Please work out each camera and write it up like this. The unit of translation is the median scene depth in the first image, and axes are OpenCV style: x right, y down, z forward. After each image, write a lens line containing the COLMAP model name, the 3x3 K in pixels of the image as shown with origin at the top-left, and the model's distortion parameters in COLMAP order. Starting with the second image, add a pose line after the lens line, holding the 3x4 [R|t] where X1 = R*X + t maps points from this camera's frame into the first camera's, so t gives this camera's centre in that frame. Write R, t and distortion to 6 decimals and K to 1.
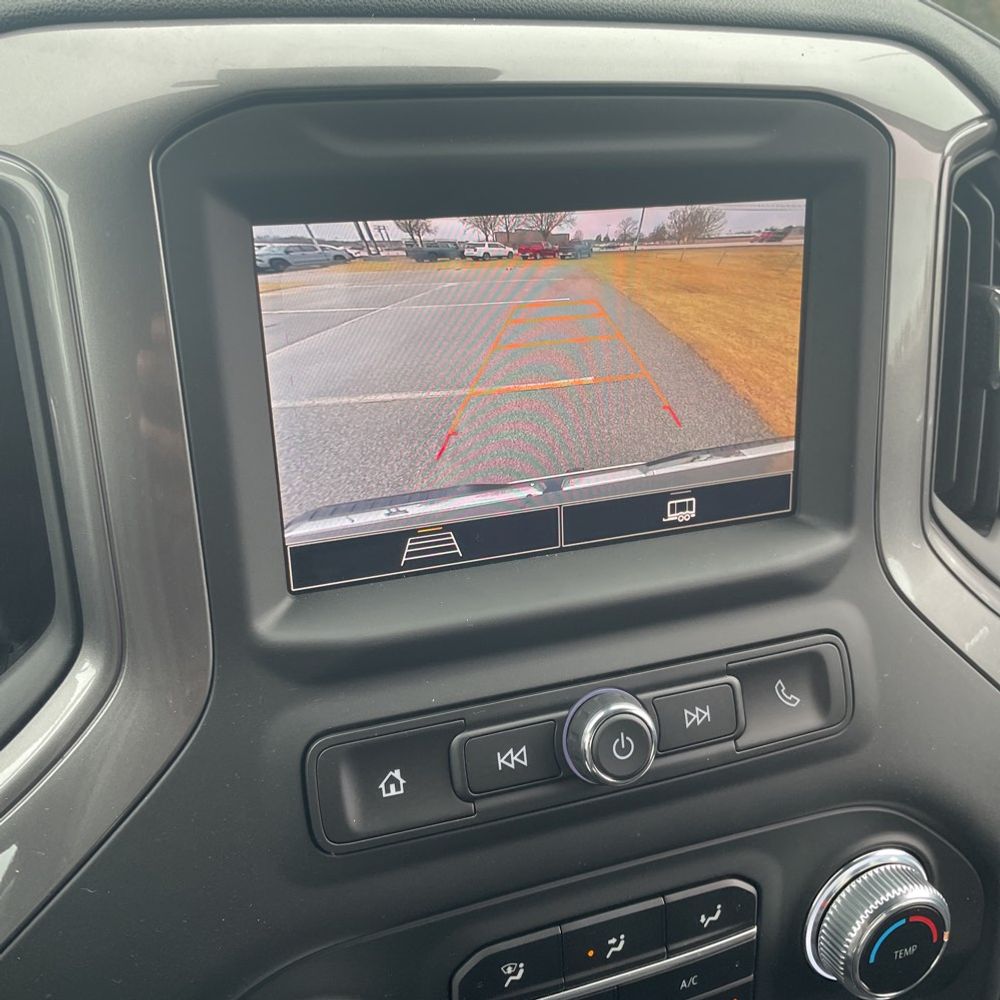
lens RADIAL K [[1004.2, 0, 501.0], [0, 1004.2, 480.5], [0, 0, 1]] dist [0.086892, -0.123974]
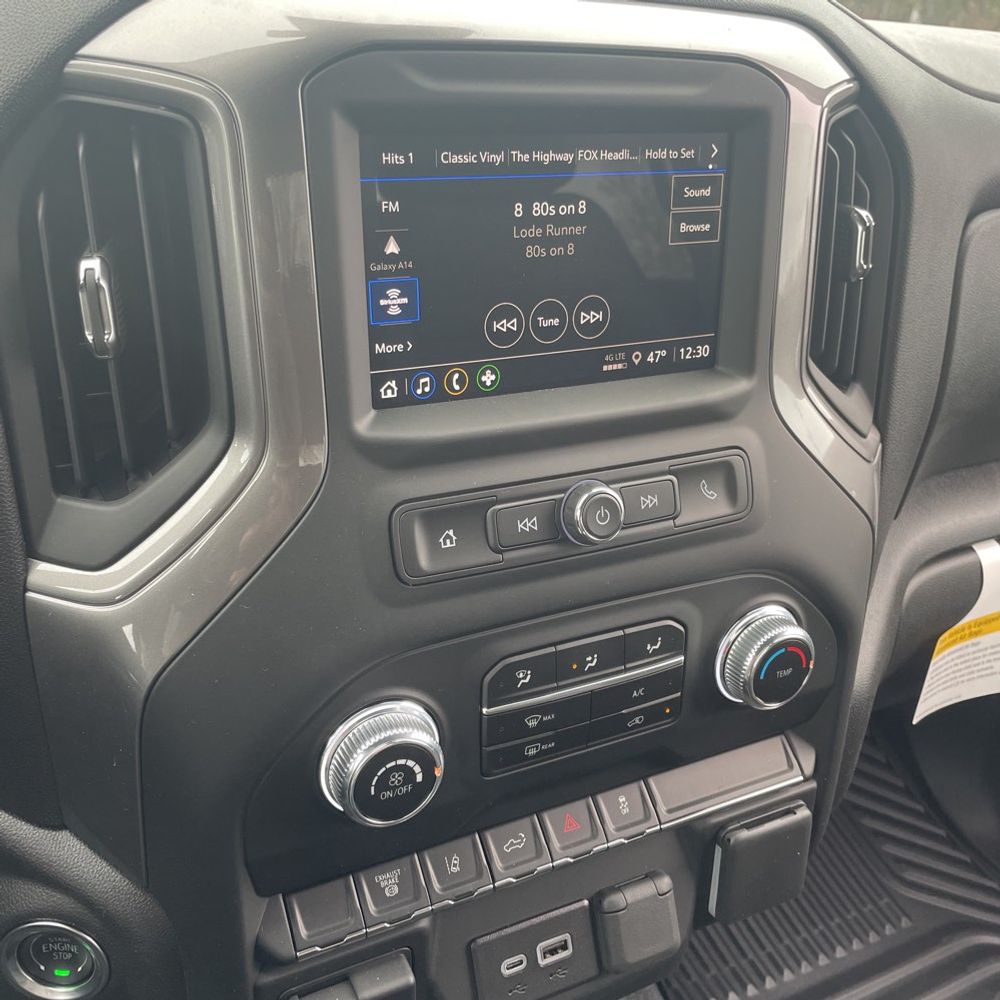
lens RADIAL K [[1004.5, 0, 515.0], [0, 1004.5, 485.1], [0, 0, 1]] dist [0.118123, -0.155006]
pose [[0.991842, -0.005996, 0.127335, -0.174360], [-0.001315, 0.998359, 0.057255, 0.125382], [-0.127469, -0.056956, 0.990206, -0.385908]]
